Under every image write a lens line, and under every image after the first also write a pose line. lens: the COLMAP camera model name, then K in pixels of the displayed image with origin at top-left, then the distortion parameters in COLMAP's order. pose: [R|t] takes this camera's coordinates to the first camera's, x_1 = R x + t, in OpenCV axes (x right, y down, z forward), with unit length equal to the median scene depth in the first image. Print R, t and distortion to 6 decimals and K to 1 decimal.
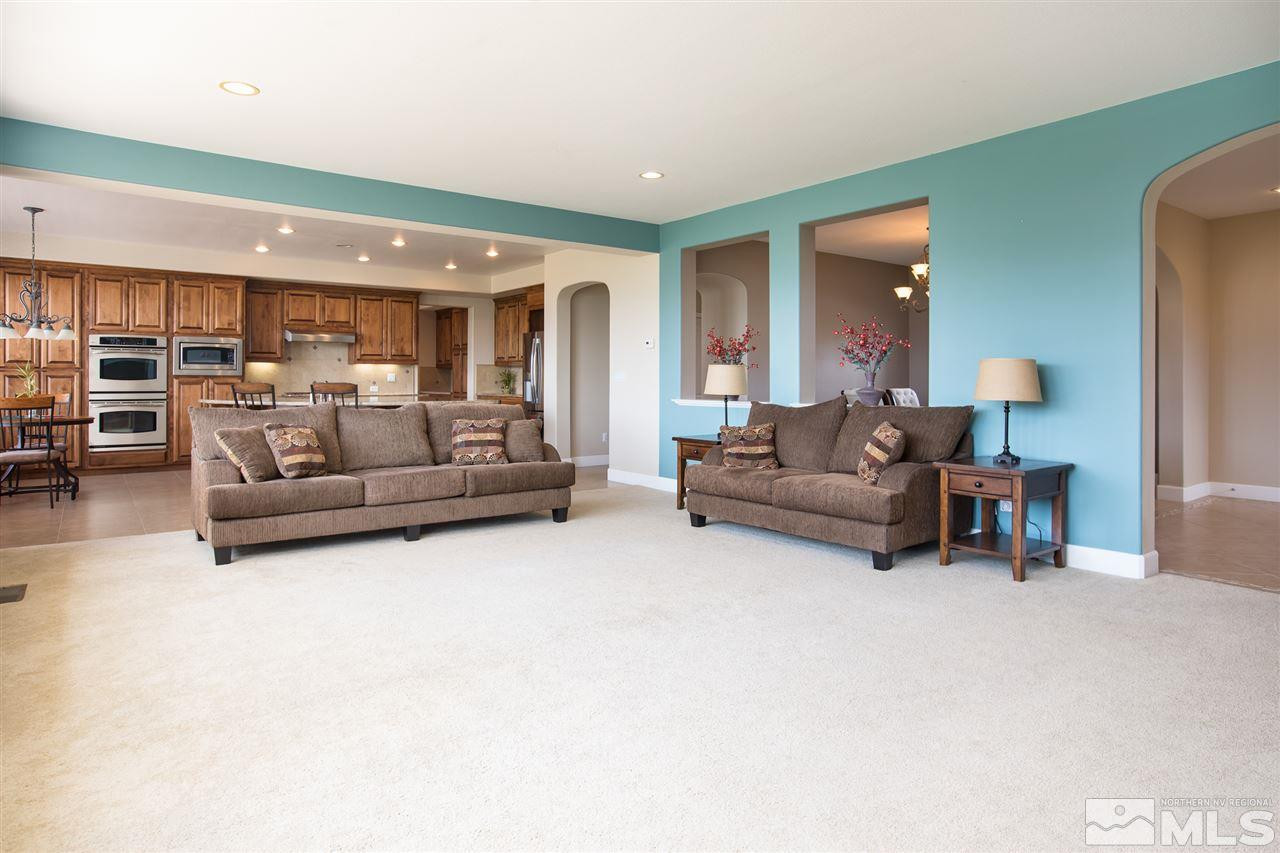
lens RADIAL K [[711.2, 0, 638.0], [0, 711.2, 368.8], [0, 0, 1]] dist [0.000437, 0.001728]
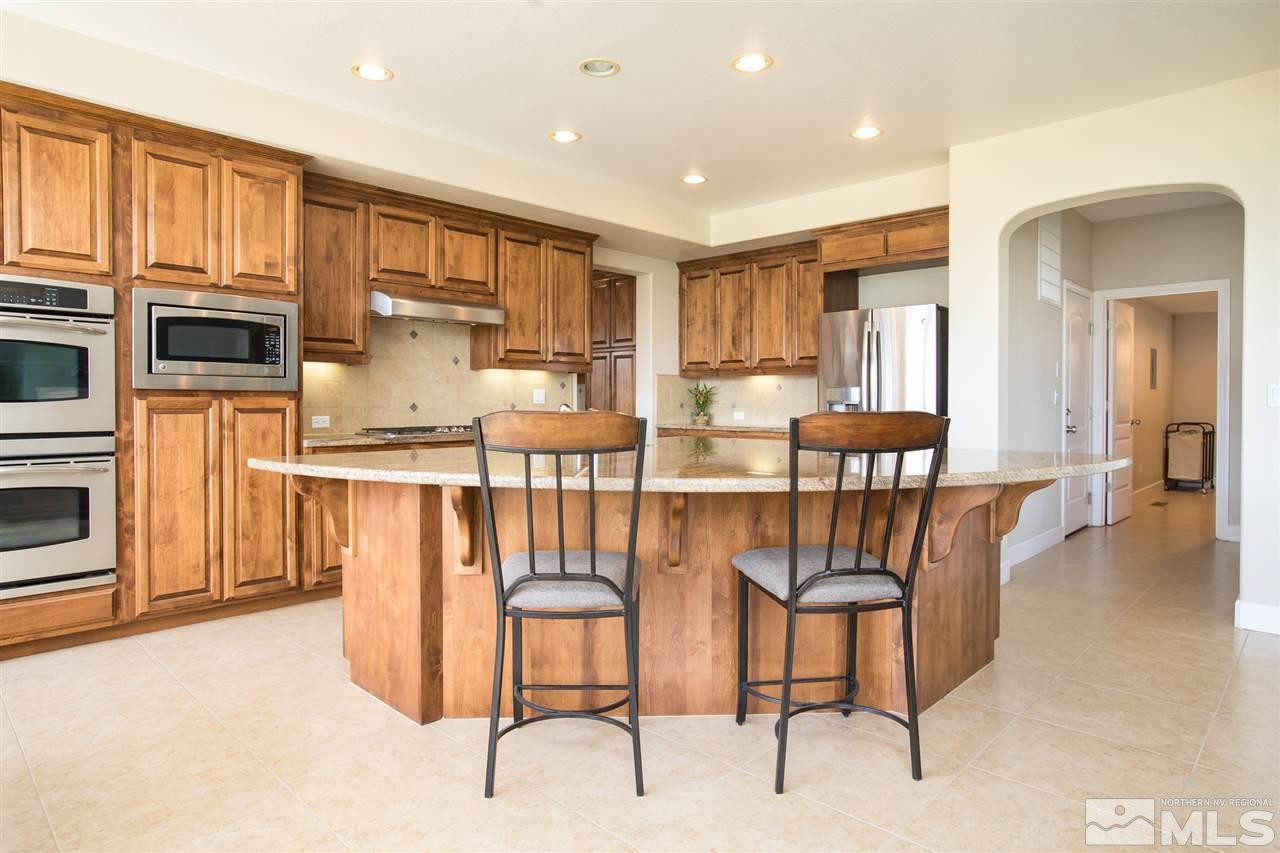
lens RADIAL K [[731.1, 0, 644.1], [0, 731.1, 402.6], [0, 0, 1]] dist [-0.003560, 0.013799]
pose [[0.990149, 0.004239, 0.139952, -0.423422], [-0.007251, 0.999753, 0.021021, 0.005885], [-0.139828, -0.021829, 0.989935, 0.555894]]
